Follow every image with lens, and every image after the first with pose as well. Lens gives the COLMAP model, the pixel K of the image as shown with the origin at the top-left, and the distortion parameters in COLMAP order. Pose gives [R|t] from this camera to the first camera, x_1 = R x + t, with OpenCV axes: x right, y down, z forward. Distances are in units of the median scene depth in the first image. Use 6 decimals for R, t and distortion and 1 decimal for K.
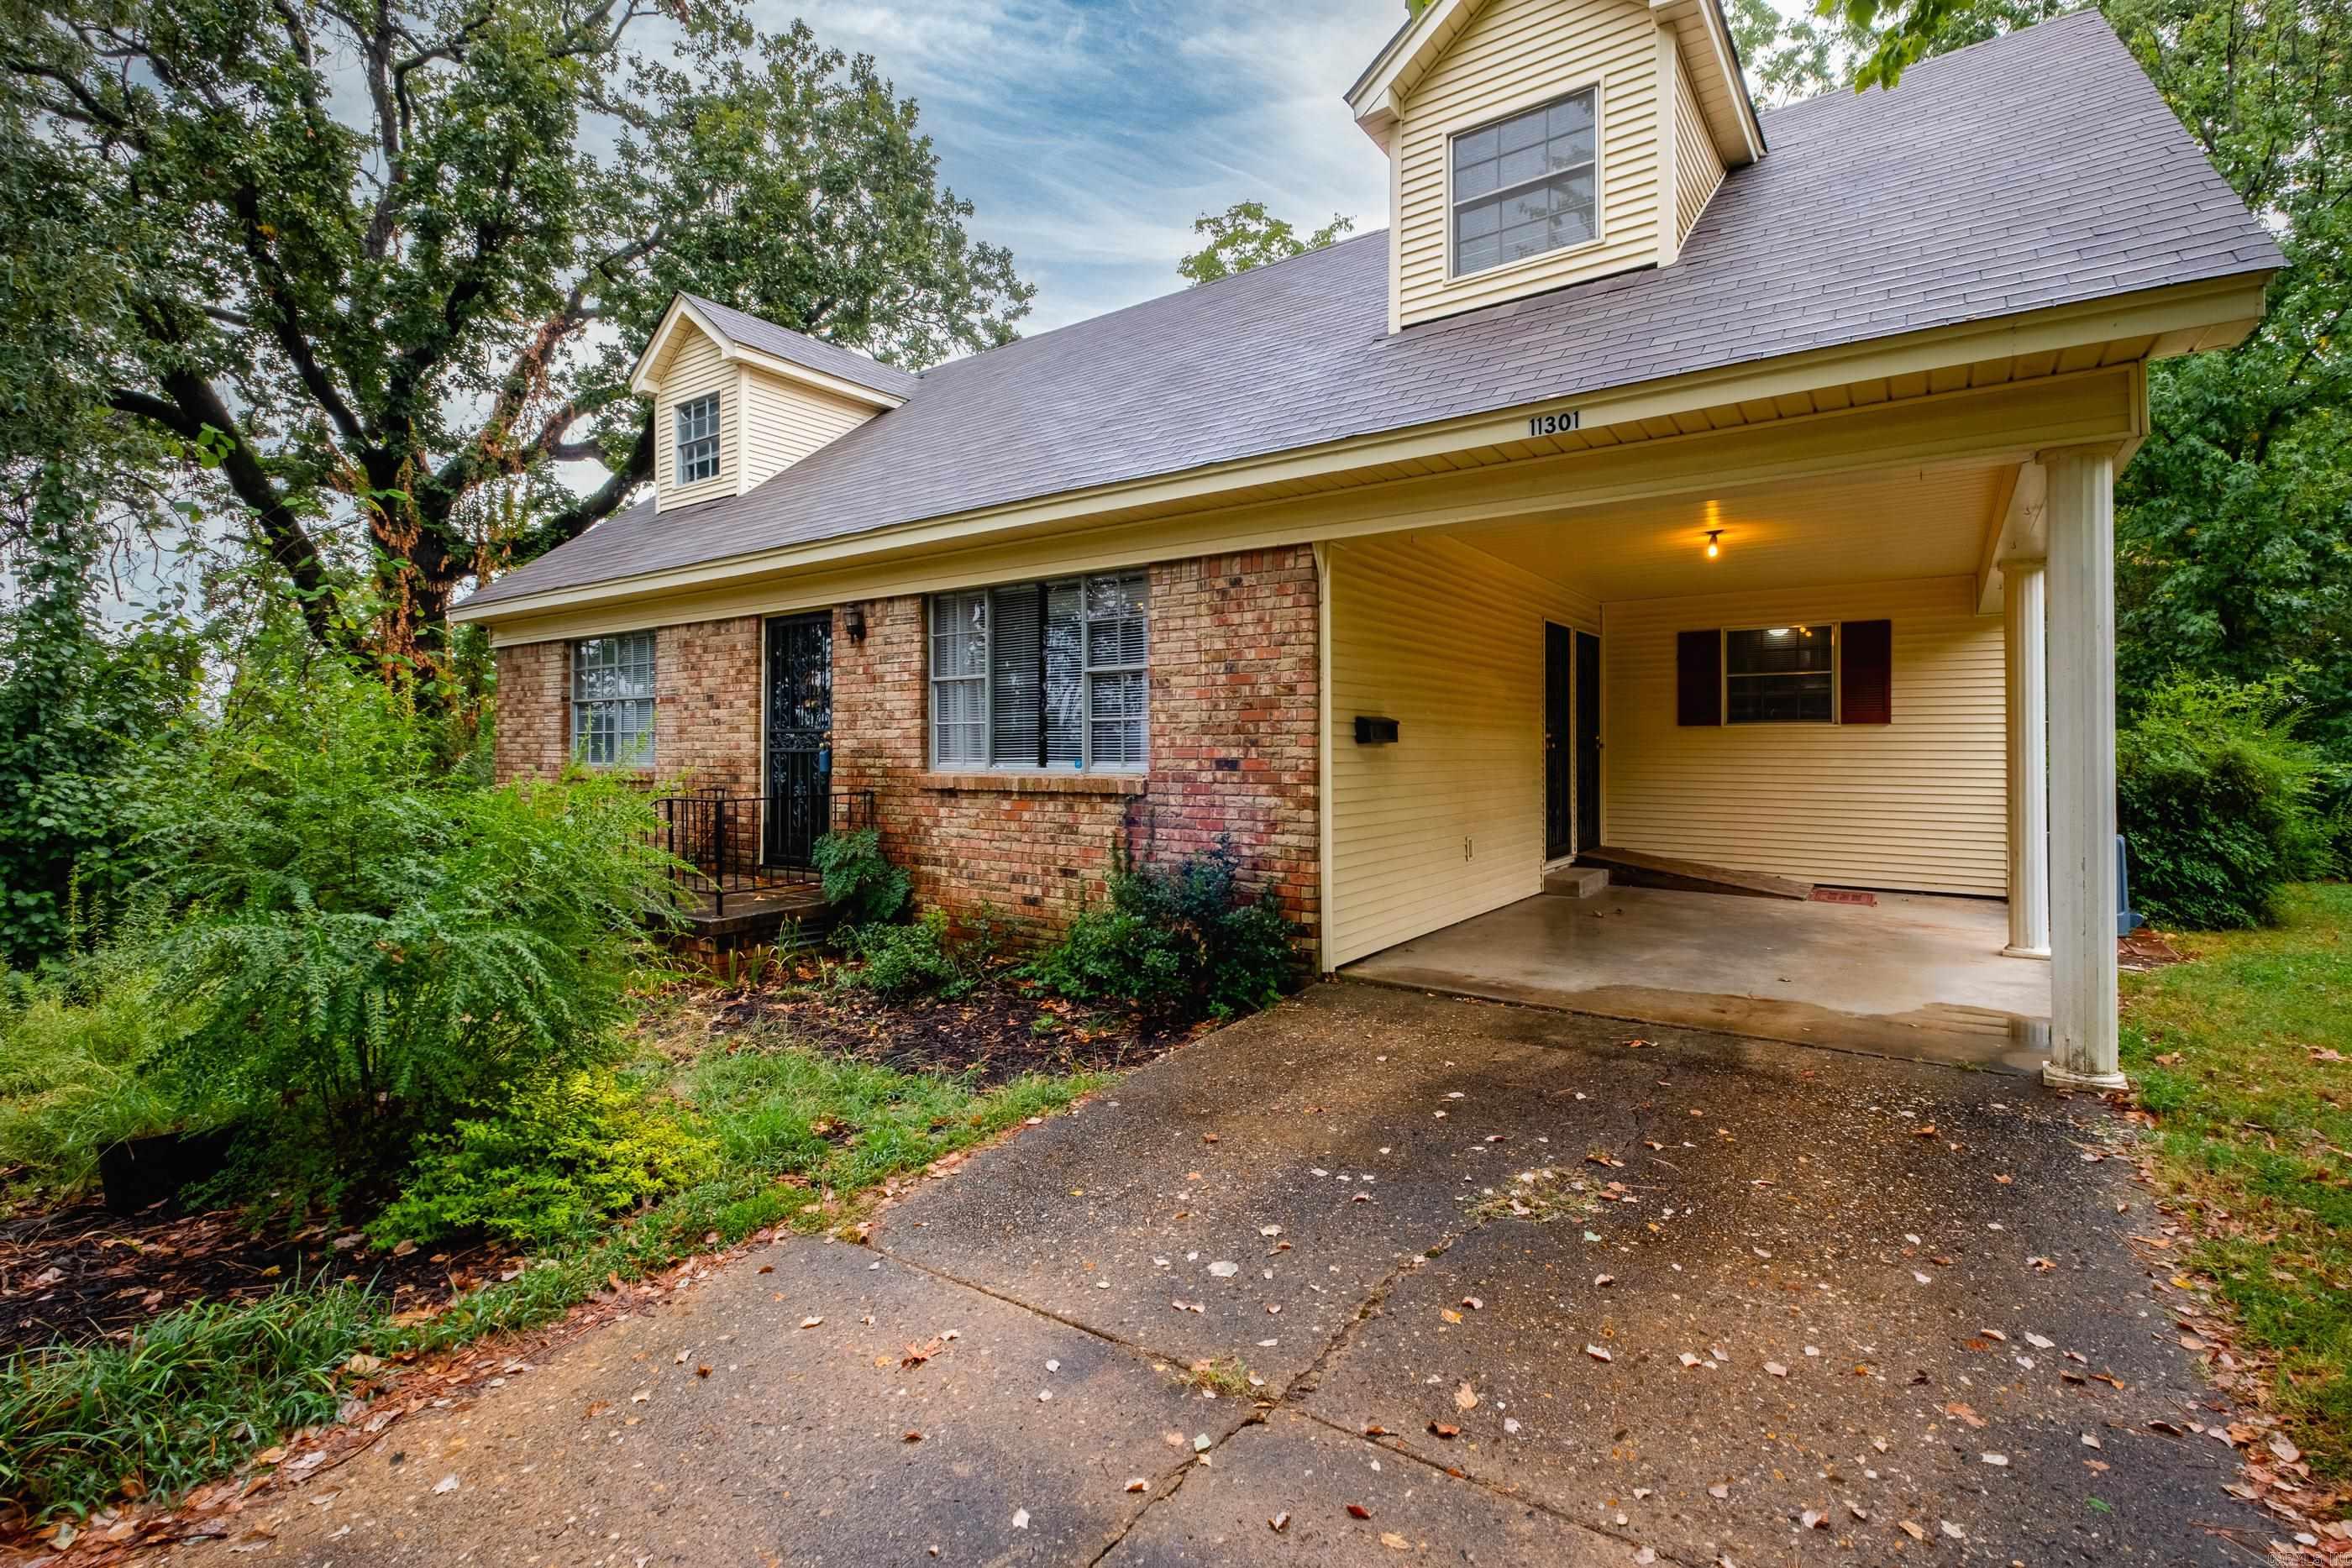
lens RADIAL K [[1025.8, 0, 1183.5], [0, 1025.8, 747.9], [0, 0, 1]] dist [0.004276, -0.000182]
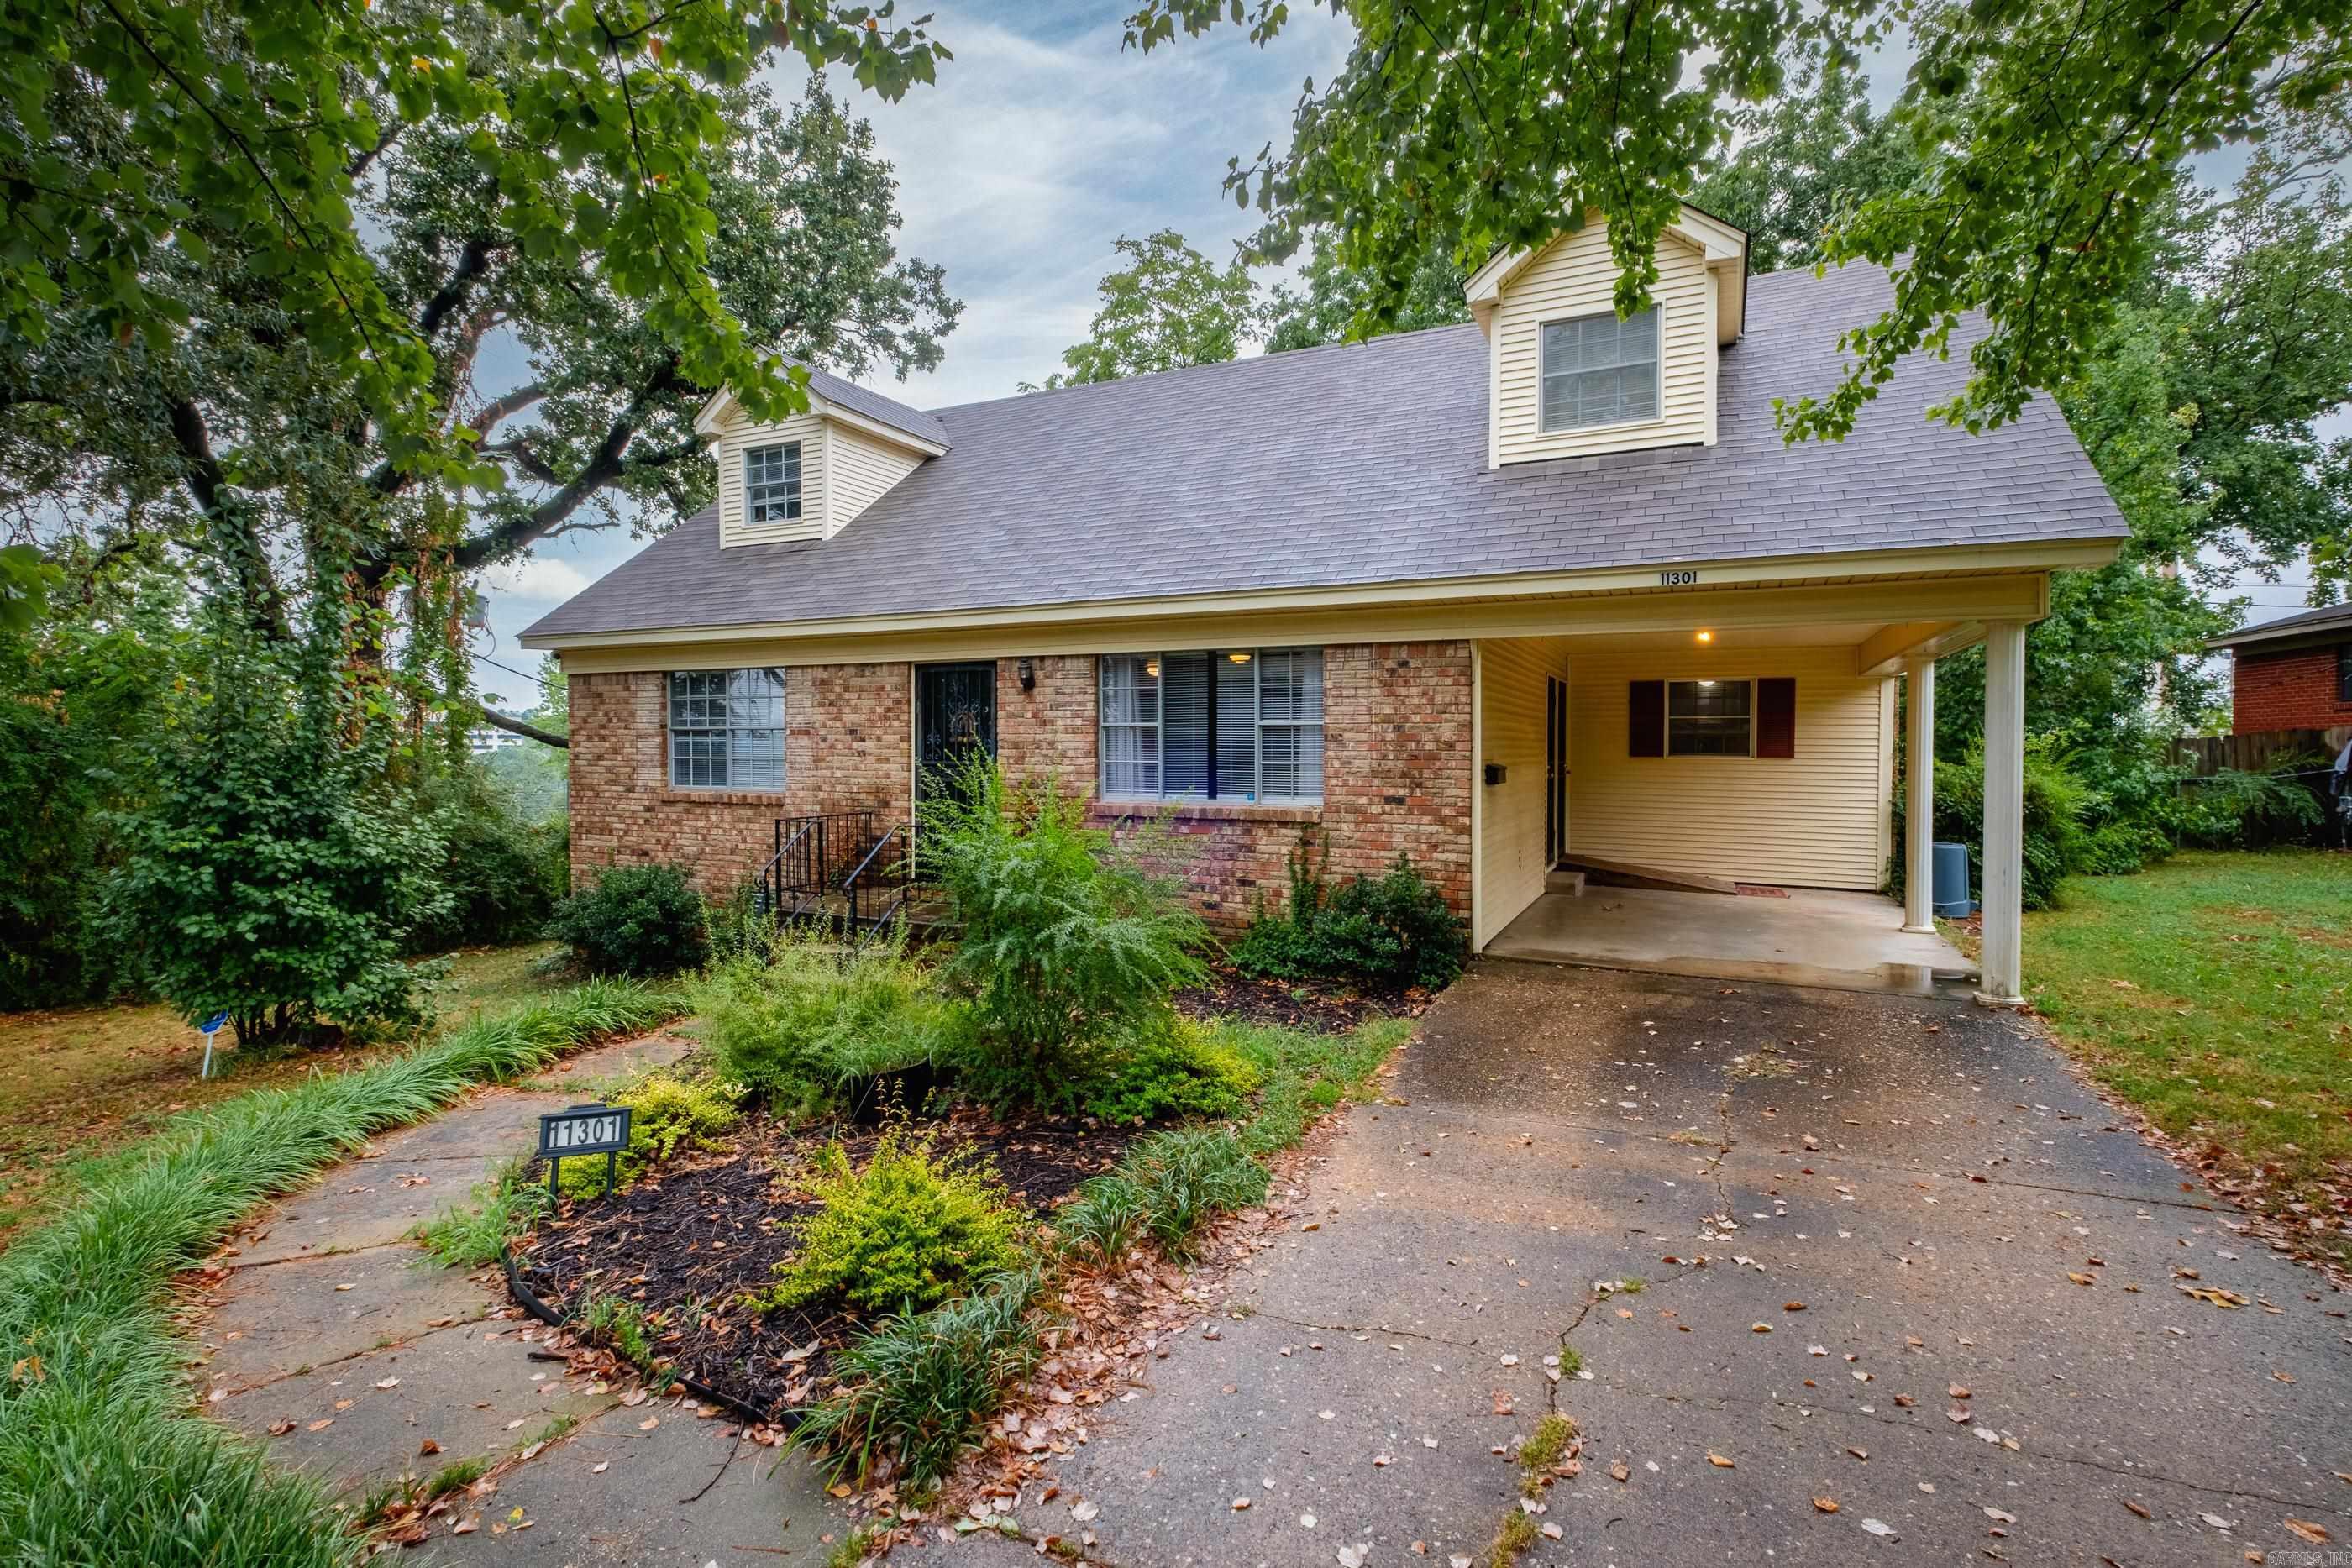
lens RADIAL K [[1071.2, 0, 1139.1], [0, 1071.2, 768.9], [0, 0, 1]] dist [0.006918, 0.000316]
pose [[0.989415, 0.000898, 0.145108, -0.416525], [-0.004281, 0.999726, 0.023006, -0.047450], [-0.145048, -0.023383, 0.989148, -0.280415]]
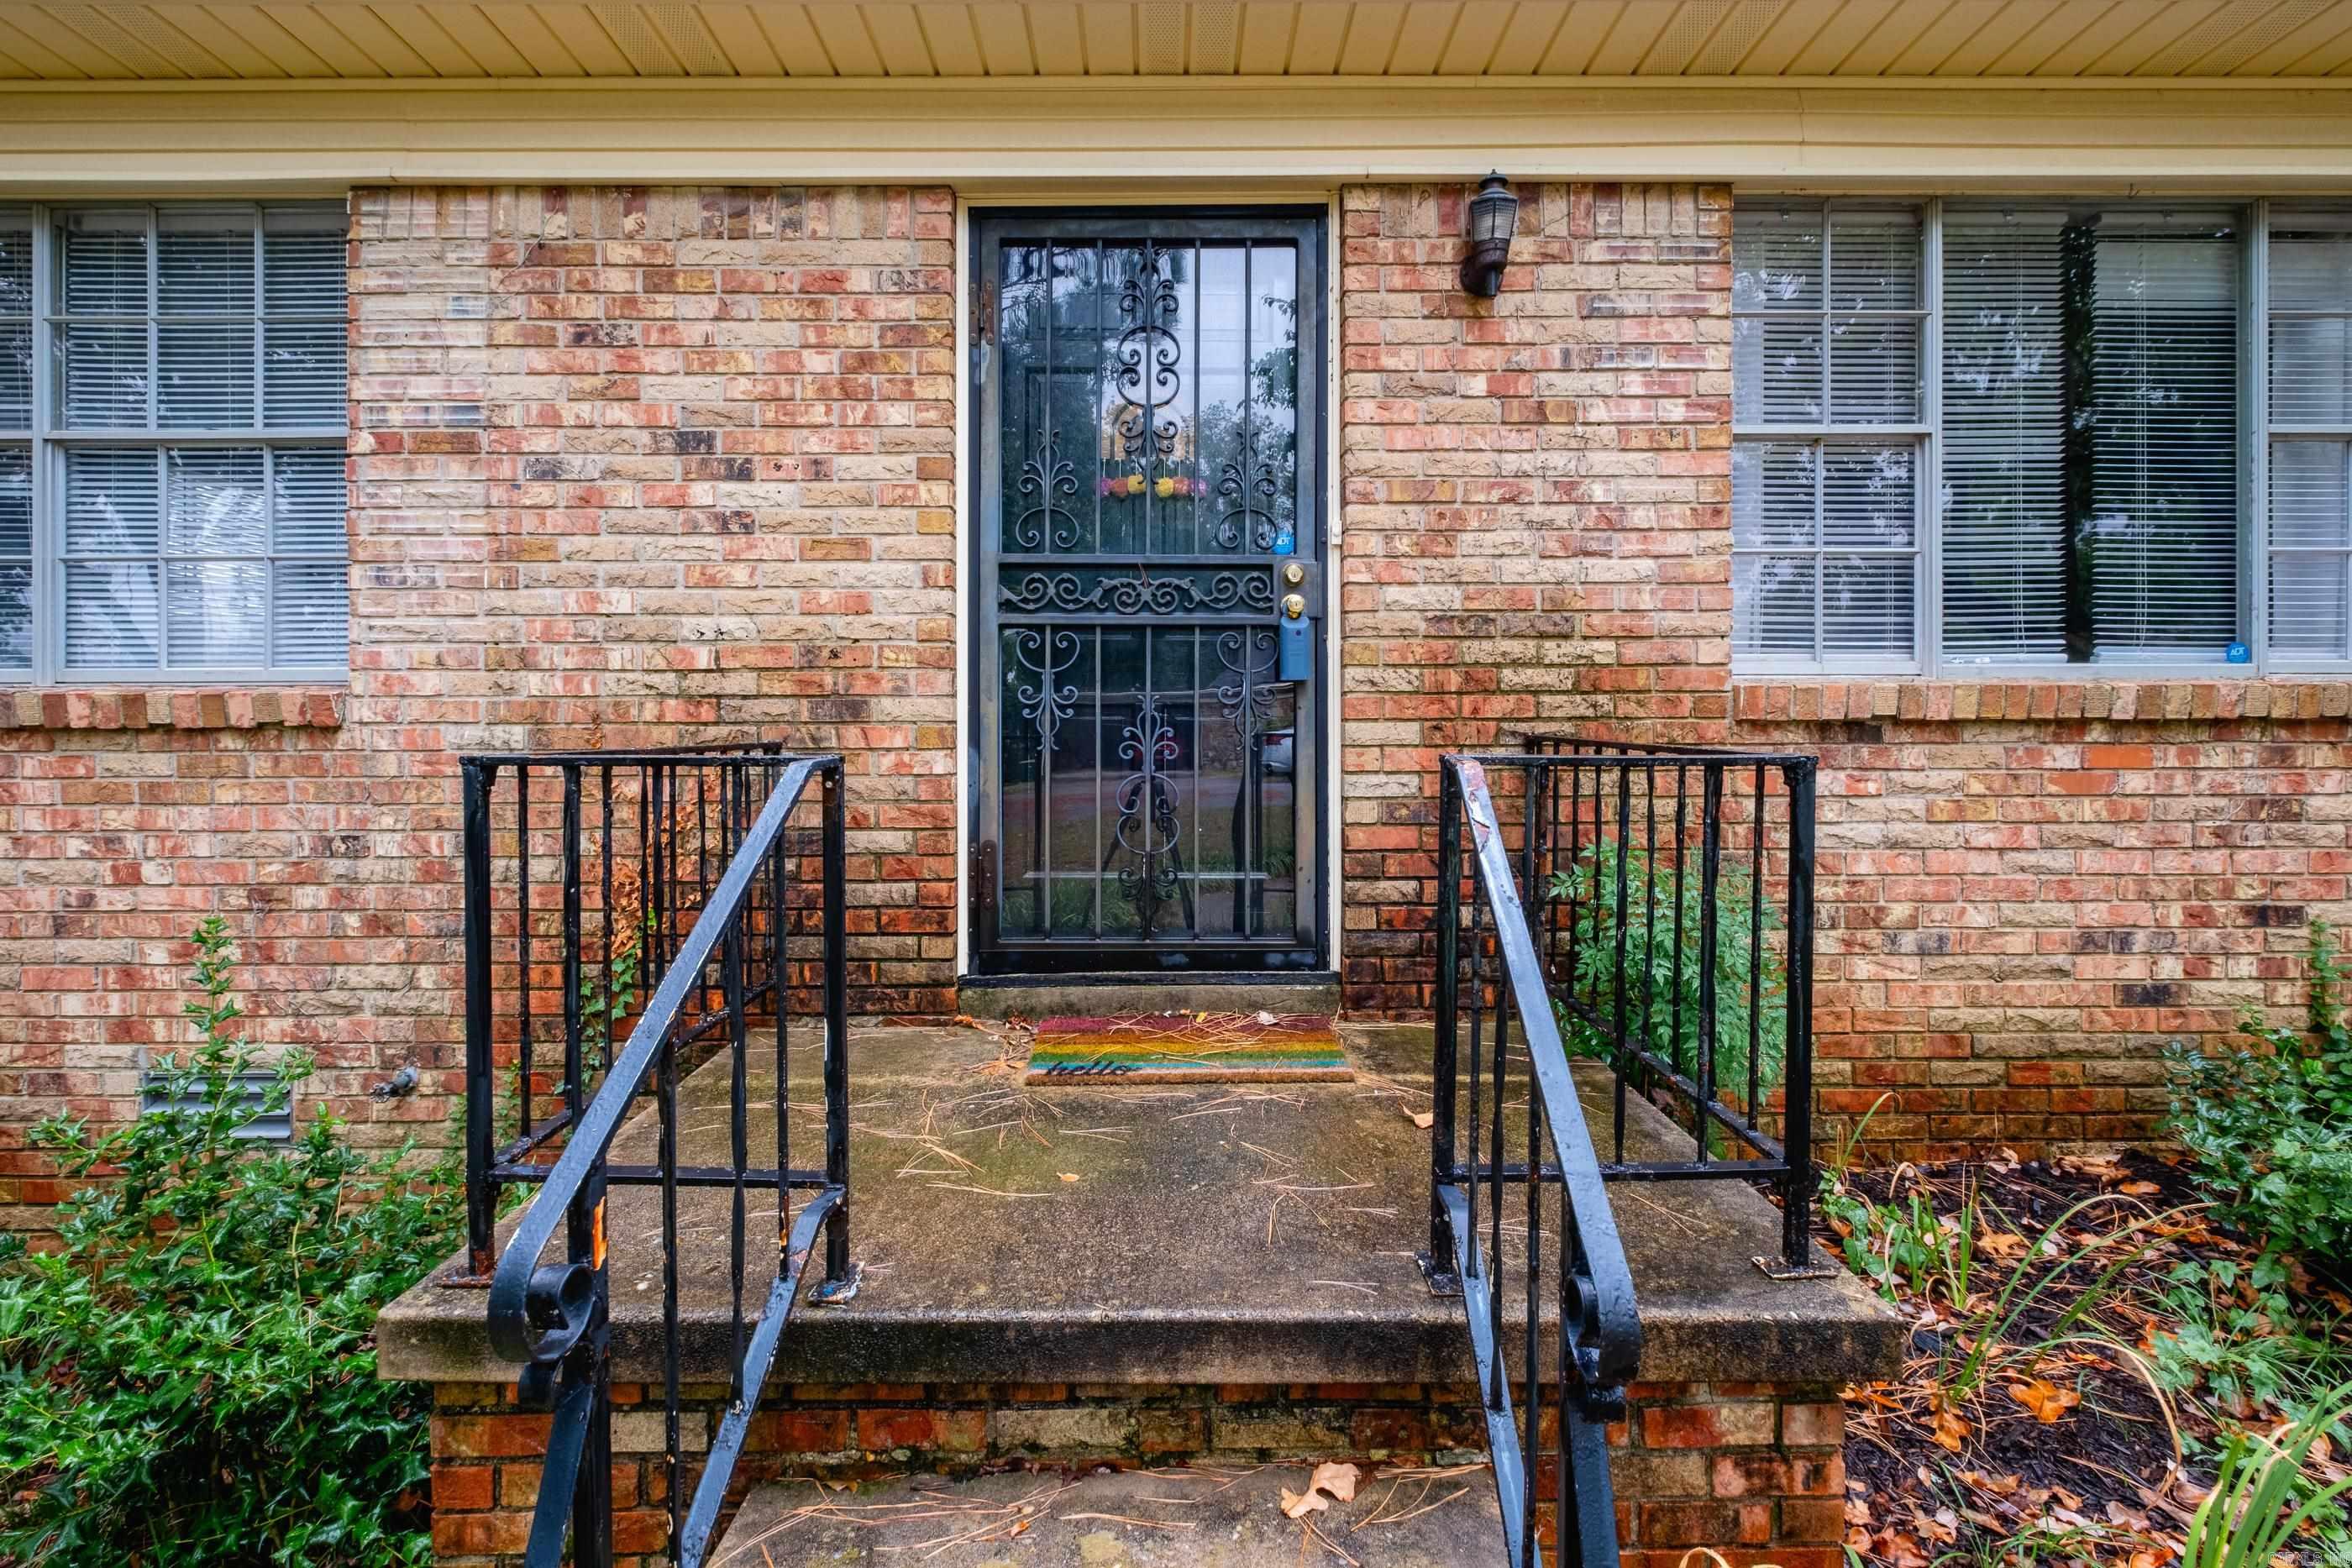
lens RADIAL K [[1027.9, 0, 1162.9], [0, 1027.9, 731.1], [0, 0, 1]] dist [0.009733, -0.006928]
pose [[0.819737, -0.006959, 0.572698, -0.677882], [-0.000943, 0.999908, 0.013499, 0.040960], [-0.572739, -0.011606, 0.819656, 0.874421]]
